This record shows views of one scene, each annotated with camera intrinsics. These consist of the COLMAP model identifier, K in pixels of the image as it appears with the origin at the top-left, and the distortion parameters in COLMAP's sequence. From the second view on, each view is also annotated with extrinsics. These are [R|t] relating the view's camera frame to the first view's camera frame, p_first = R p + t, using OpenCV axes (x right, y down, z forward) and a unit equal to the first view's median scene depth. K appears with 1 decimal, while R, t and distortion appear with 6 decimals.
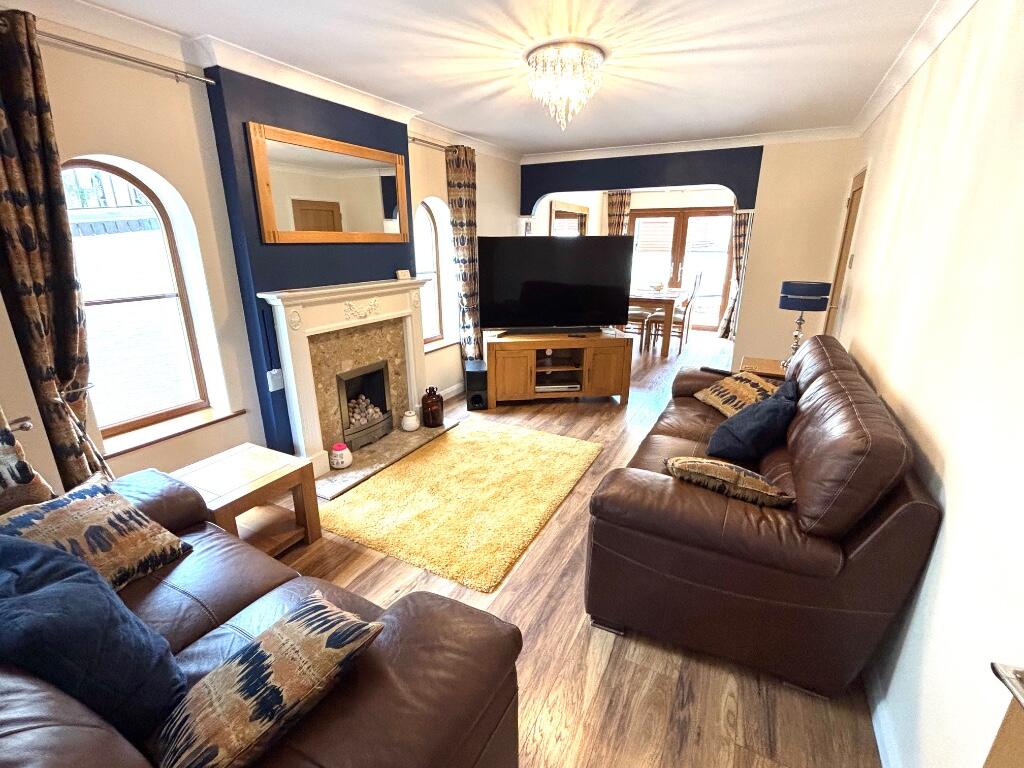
lens RADIAL K [[464.5, 0, 512.0], [0, 464.5, 384.0], [0, 0, 1]] dist [0.005013, -0.000636]
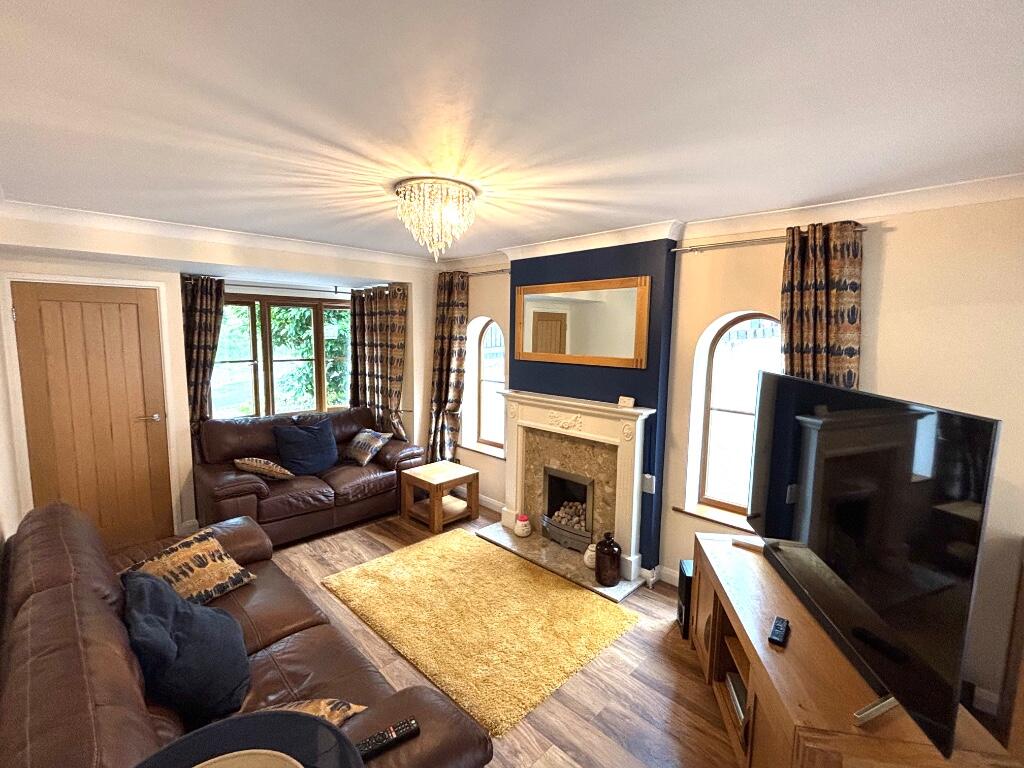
lens RADIAL K [[458.3, 0, 512.0], [0, 458.3, 384.0], [0, 0, 1]] dist [0.003192, -0.000012]
pose [[-0.286751, 0.100218, -0.952749, 0.729851], [-0.299422, 0.935315, 0.188501, -0.401611], [0.910011, 0.339327, -0.238195, 1.087848]]
